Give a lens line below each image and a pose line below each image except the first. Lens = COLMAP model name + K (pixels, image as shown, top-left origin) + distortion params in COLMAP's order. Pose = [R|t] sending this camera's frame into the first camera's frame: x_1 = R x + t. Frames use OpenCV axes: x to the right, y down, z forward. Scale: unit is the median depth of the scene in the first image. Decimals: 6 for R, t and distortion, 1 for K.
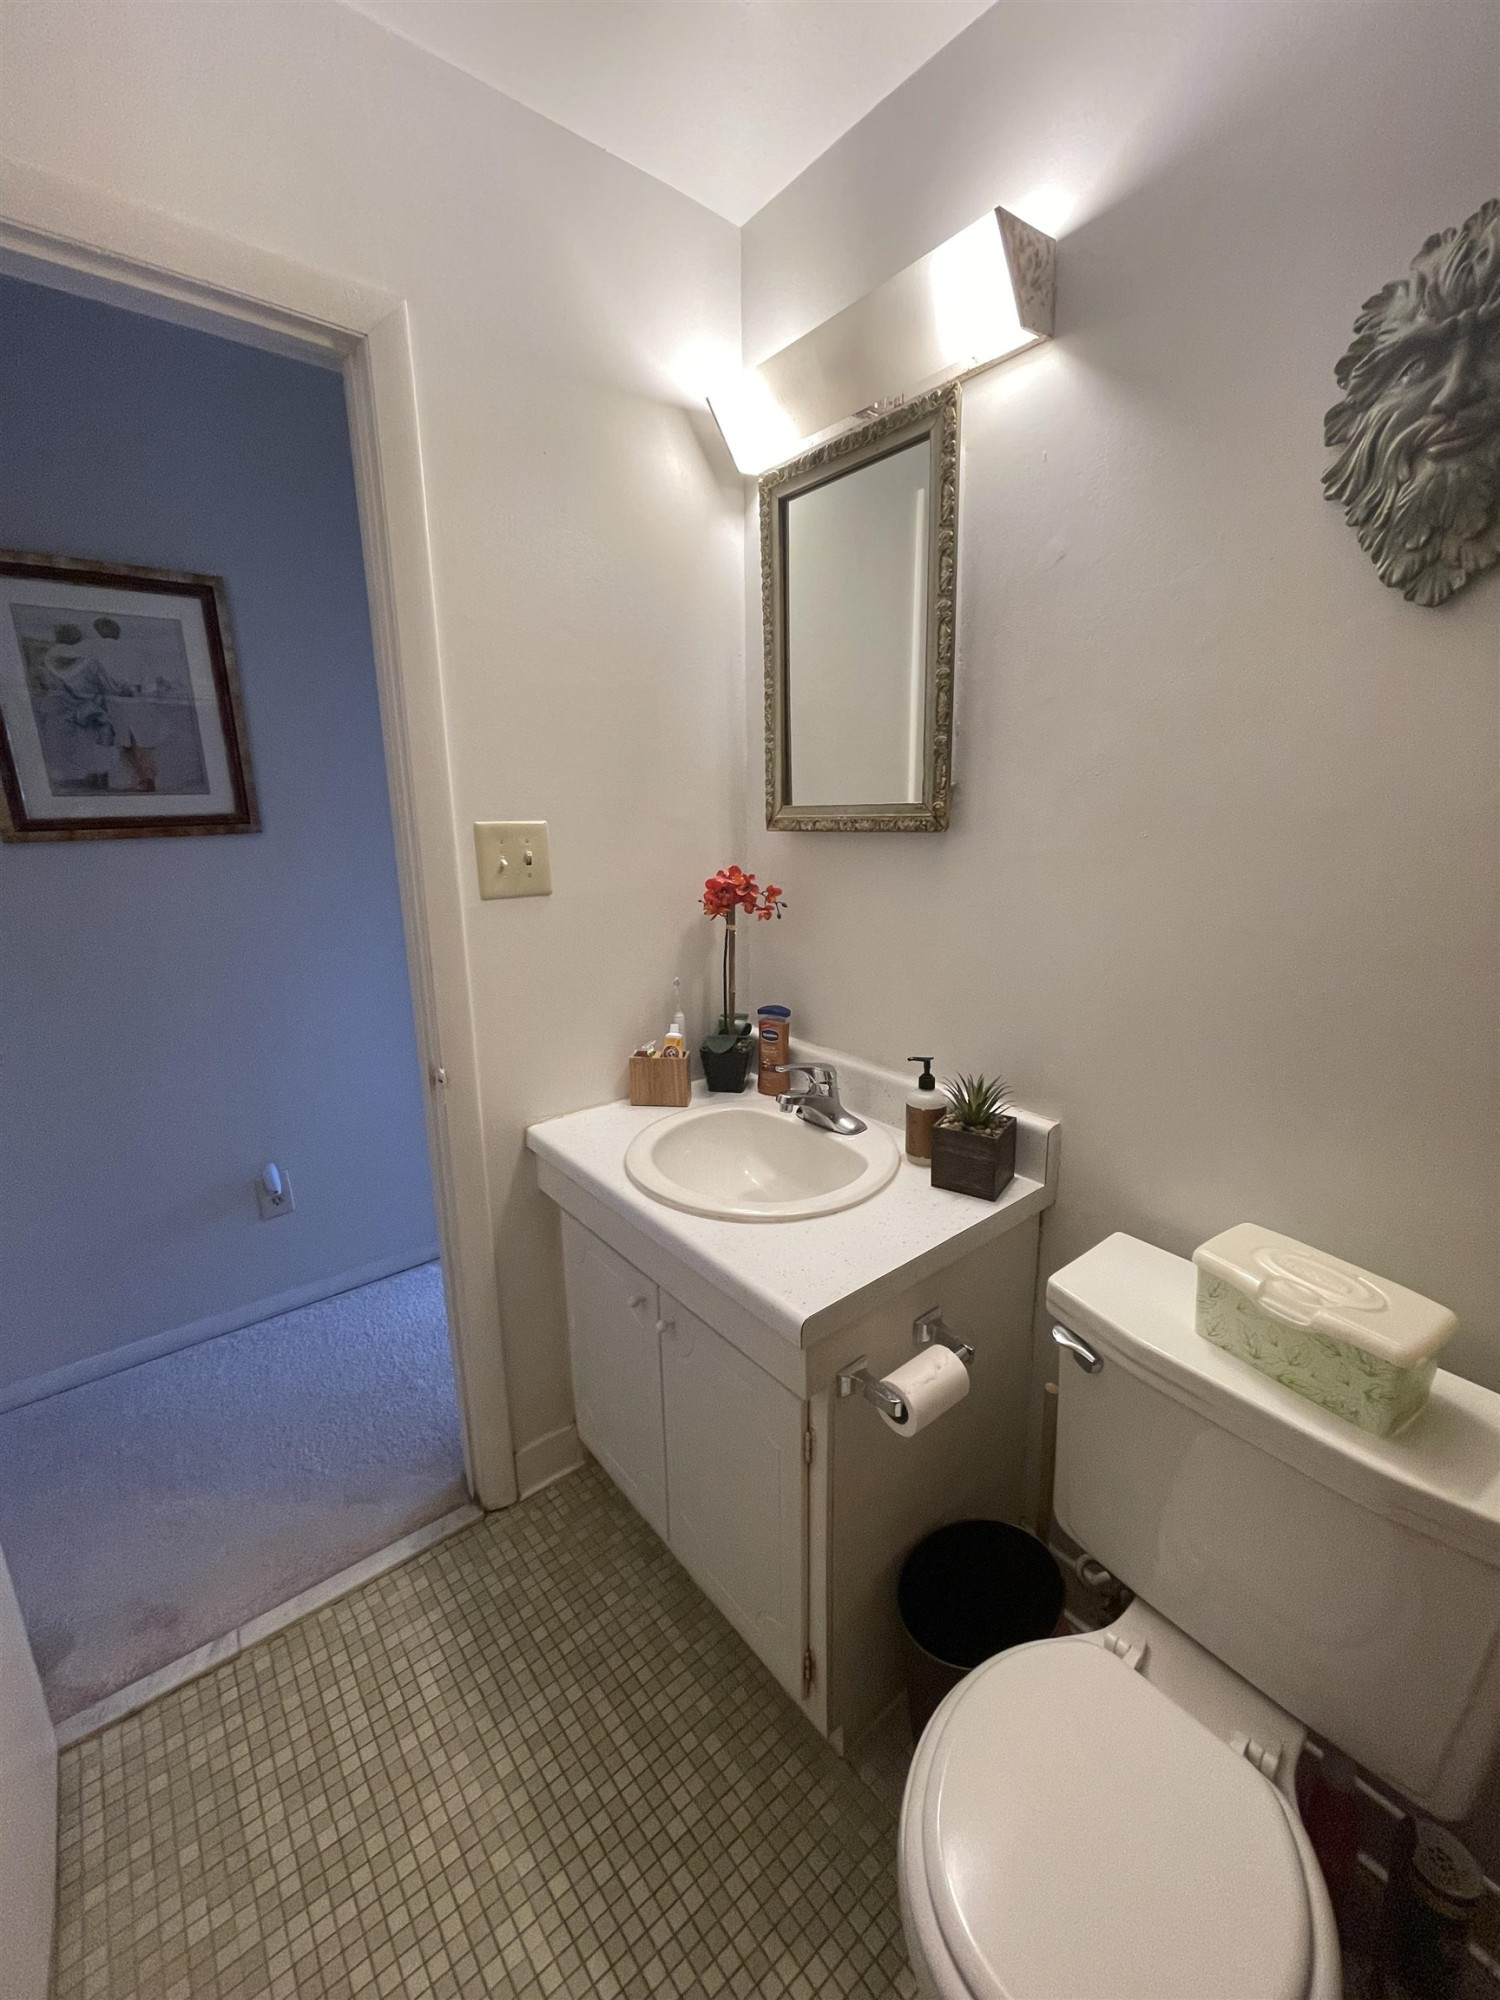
lens RADIAL K [[812.8, 0, 750.0], [0, 812.8, 1000.0], [0, 0, 1]] dist [-0.015909, 0.005585]
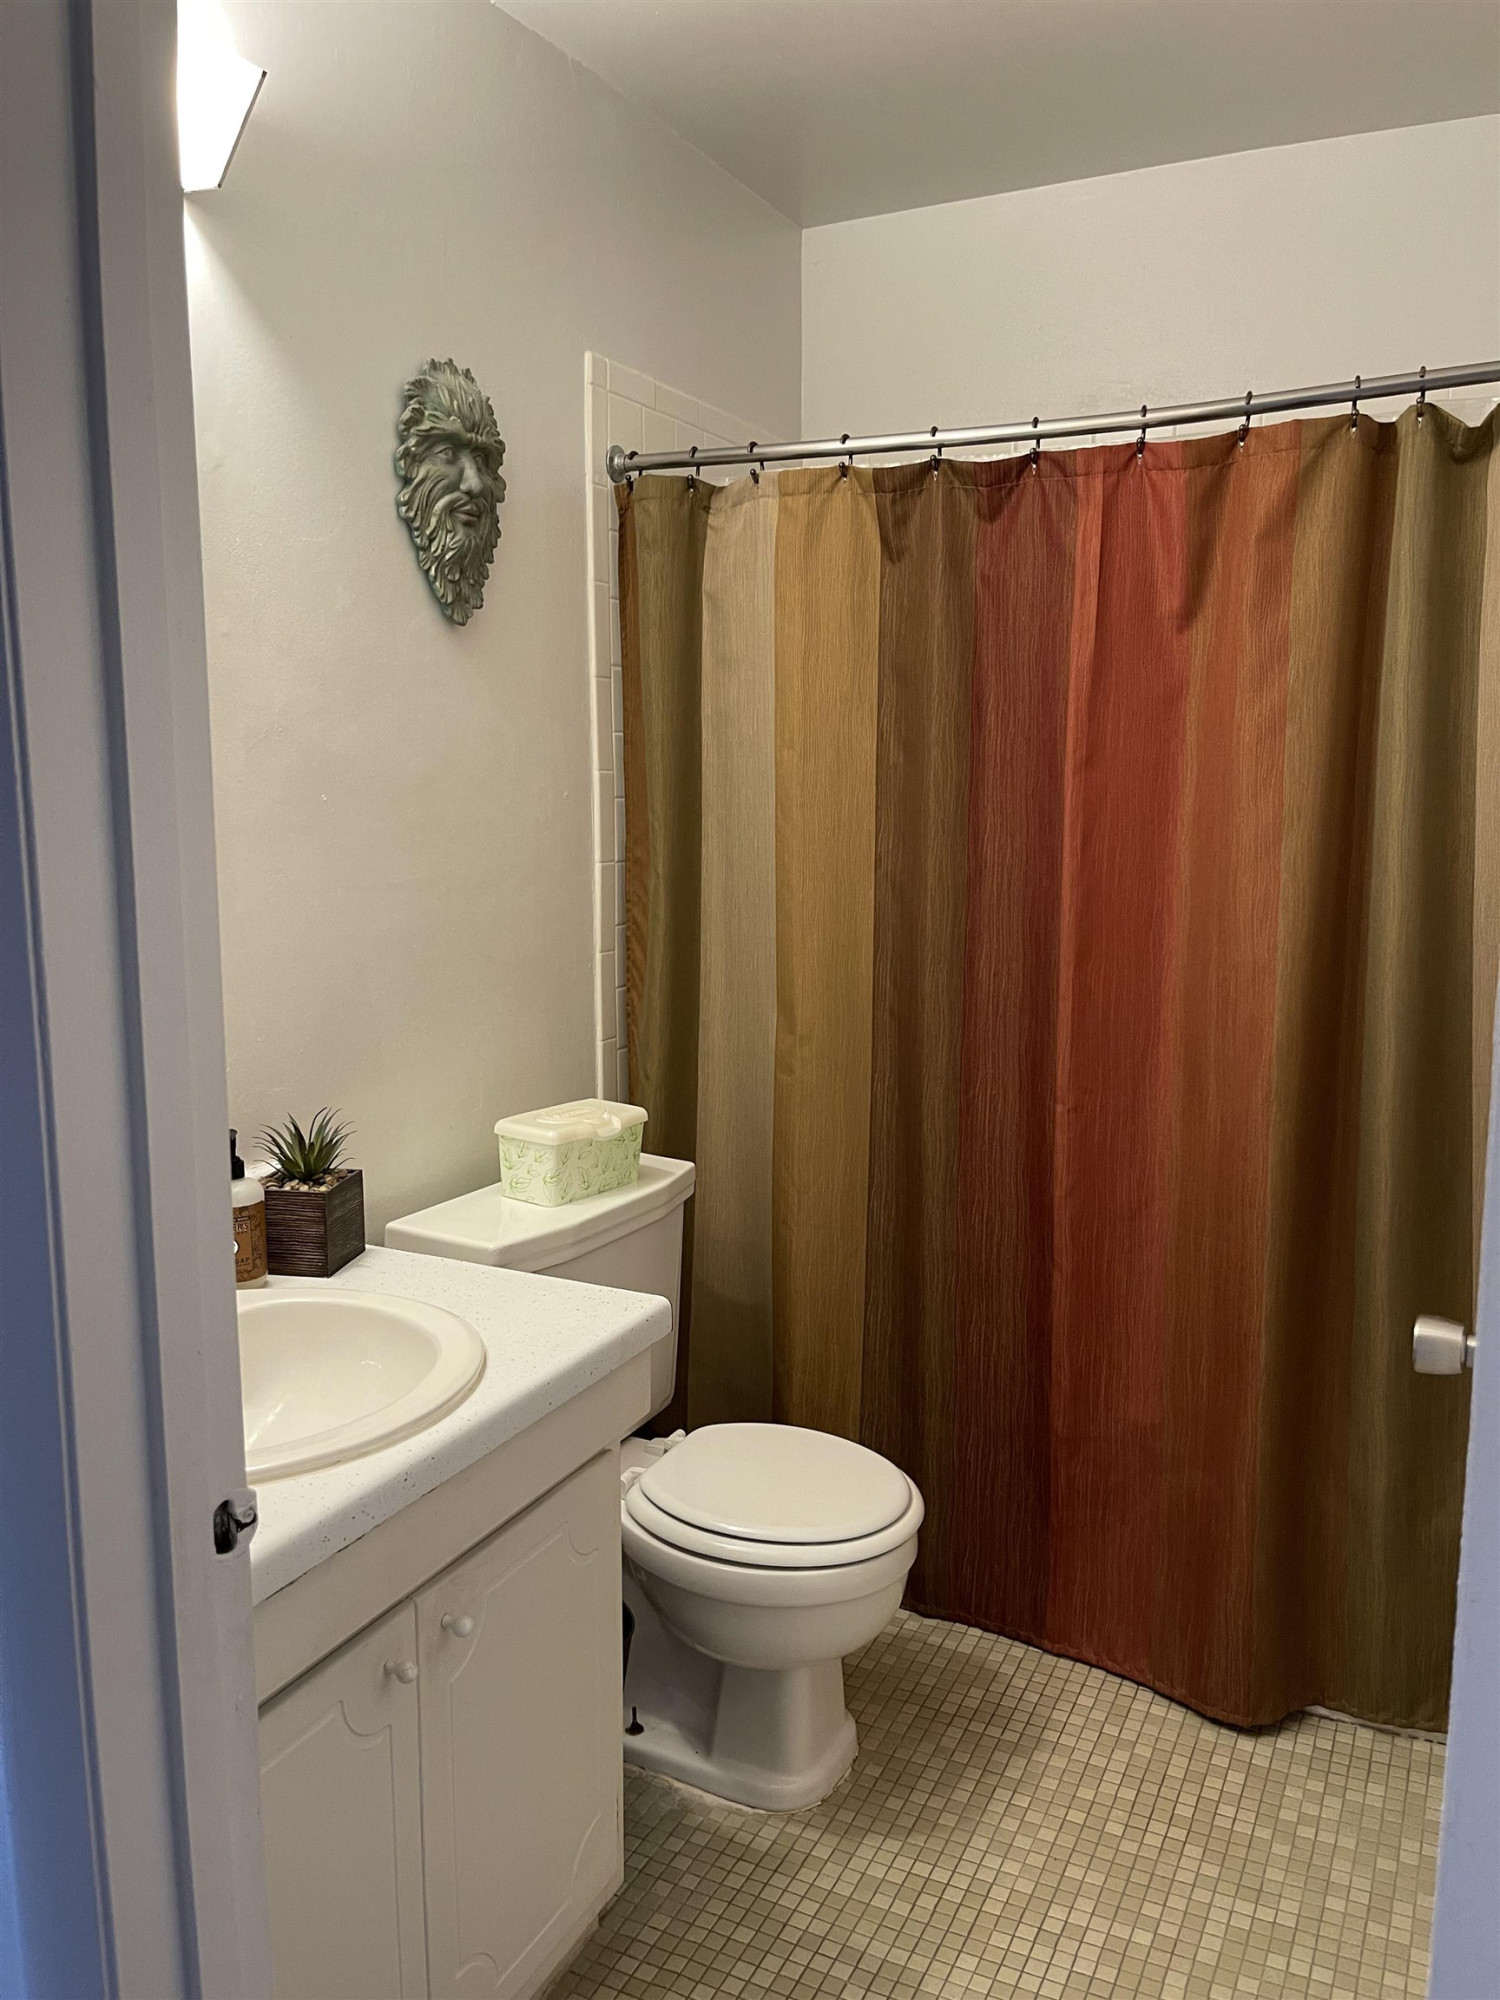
lens RADIAL K [[1514.0, 0, 750.0], [0, 1514.0, 1000.0], [0, 0, 1]] dist [0.023342, 0.002358]
pose [[-0.392248, -0.134211, 0.910016, -1.678533], [0.224008, 0.945579, 0.236011, -0.364606], [-0.892167, 0.296426, -0.340837, 1.534932]]
